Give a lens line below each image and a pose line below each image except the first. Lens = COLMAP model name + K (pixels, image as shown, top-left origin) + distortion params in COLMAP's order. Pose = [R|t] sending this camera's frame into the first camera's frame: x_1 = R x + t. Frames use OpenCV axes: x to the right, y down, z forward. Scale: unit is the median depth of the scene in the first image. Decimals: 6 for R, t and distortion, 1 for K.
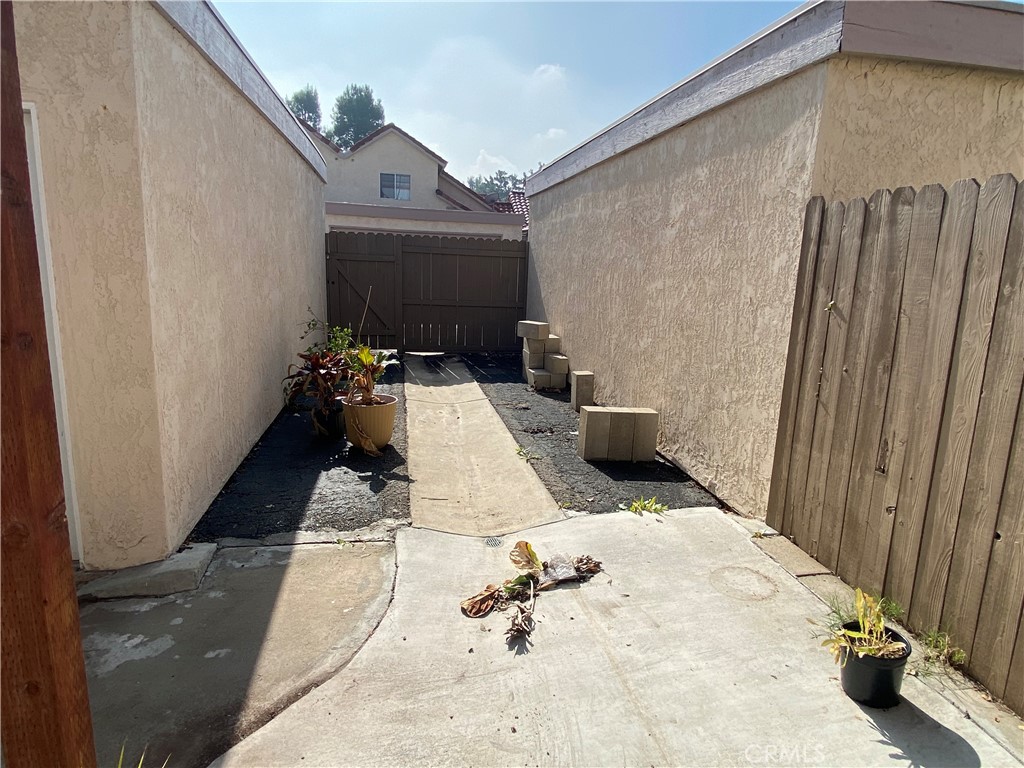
lens RADIAL K [[608.0, 0, 510.5], [0, 608.0, 382.6], [0, 0, 1]] dist [0.069842, -0.086740]
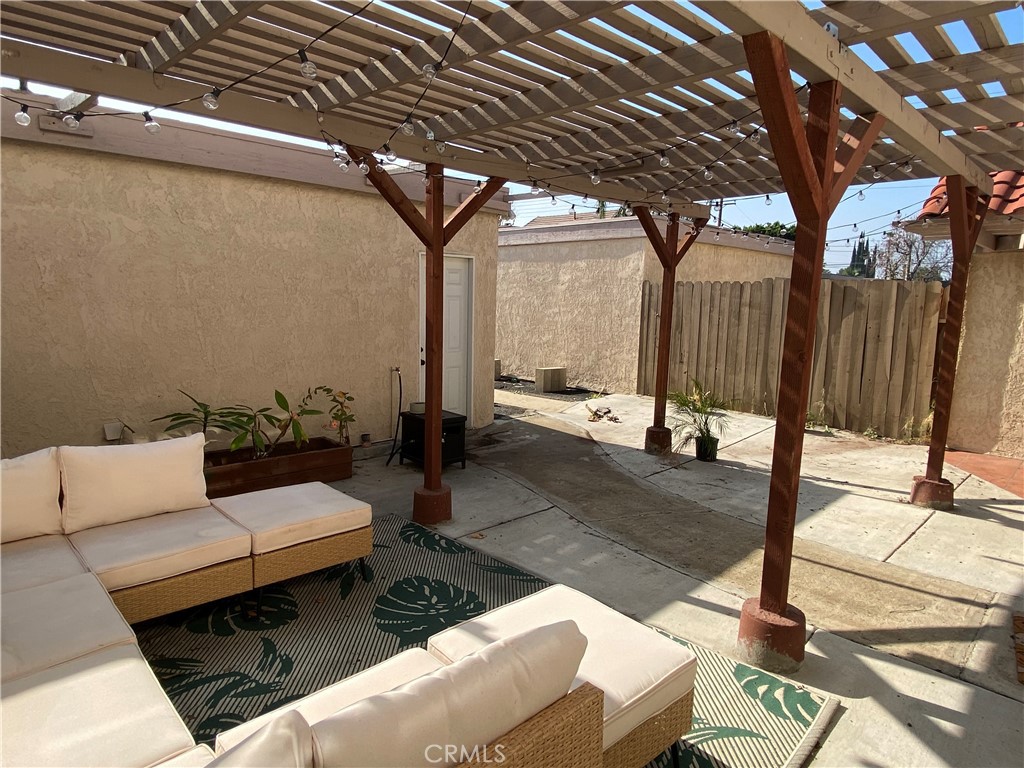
lens RADIAL K [[608.0, 0, 510.5], [0, 608.0, 382.6], [0, 0, 1]] dist [0.069842, -0.086740]
pose [[0.824190, -0.103322, 0.556808, -1.560875], [0.122568, 0.992456, 0.002736, 0.096852], [-0.552890, 0.065992, 0.830637, -0.966476]]
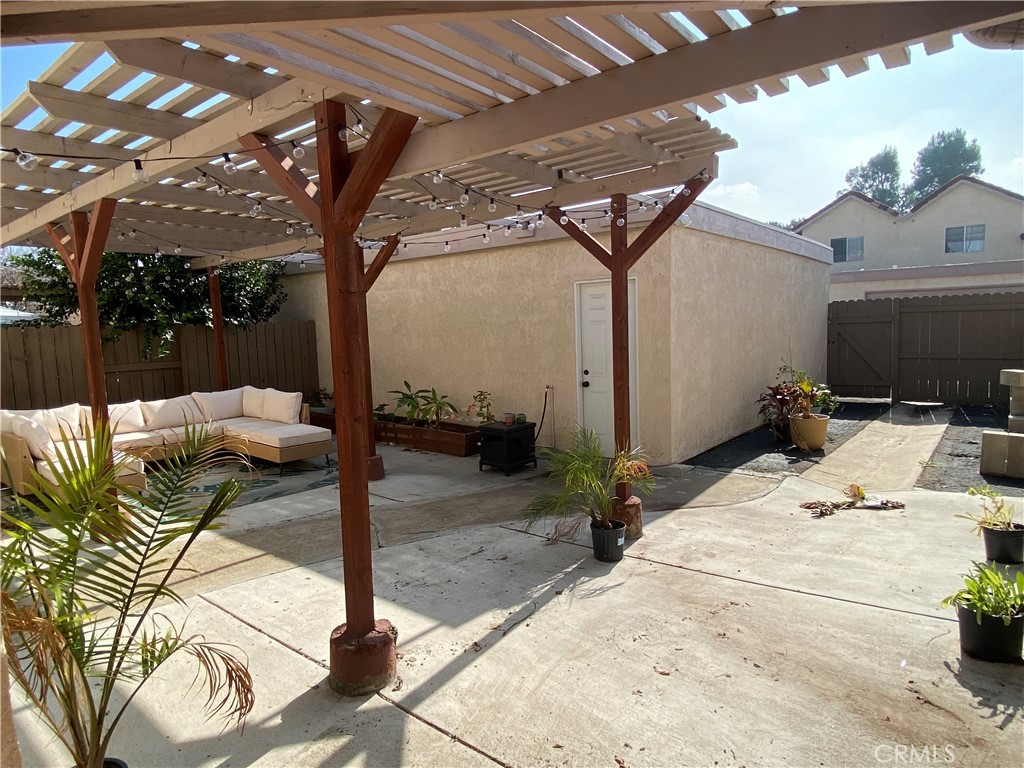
lens RADIAL K [[608.0, 0, 510.5], [0, 608.0, 382.6], [0, 0, 1]] dist [0.069842, -0.086740]
pose [[0.649772, 0.008090, -0.760086, 0.604465], [-0.091284, 0.993537, -0.067461, 0.156903], [0.754628, 0.113218, 0.646311, -0.732525]]
